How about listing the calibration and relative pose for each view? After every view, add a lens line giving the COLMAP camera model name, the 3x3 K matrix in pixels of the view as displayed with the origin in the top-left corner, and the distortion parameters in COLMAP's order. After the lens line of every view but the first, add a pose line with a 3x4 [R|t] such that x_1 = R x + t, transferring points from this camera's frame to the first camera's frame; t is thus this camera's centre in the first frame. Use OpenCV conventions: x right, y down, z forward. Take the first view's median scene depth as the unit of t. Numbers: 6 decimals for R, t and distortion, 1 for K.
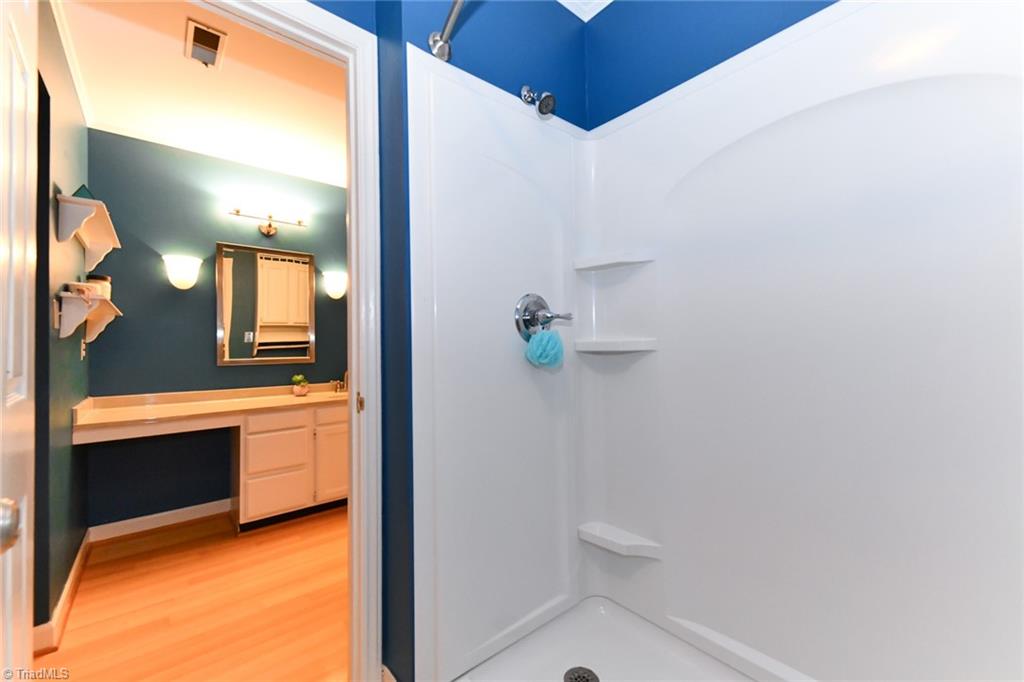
lens RADIAL K [[409.6, 0, 518.1], [0, 409.6, 342.3], [0, 0, 1]] dist [0.031799, -0.012822]
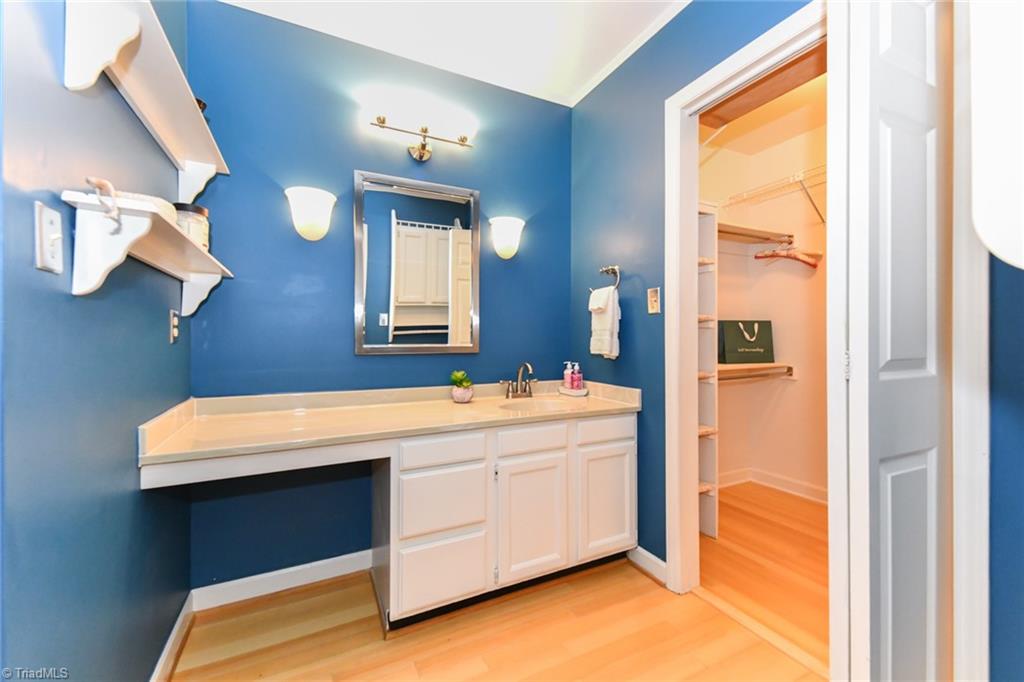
lens RADIAL K [[408.2, 0, 515.2], [0, 408.2, 341.0], [0, 0, 1]] dist [0.012836, 0.000005]
pose [[0.971100, 0.014260, -0.238248, -0.312126], [-0.009570, 0.999737, 0.020829, 0.017466], [0.238482, -0.017947, 0.970981, 0.413211]]
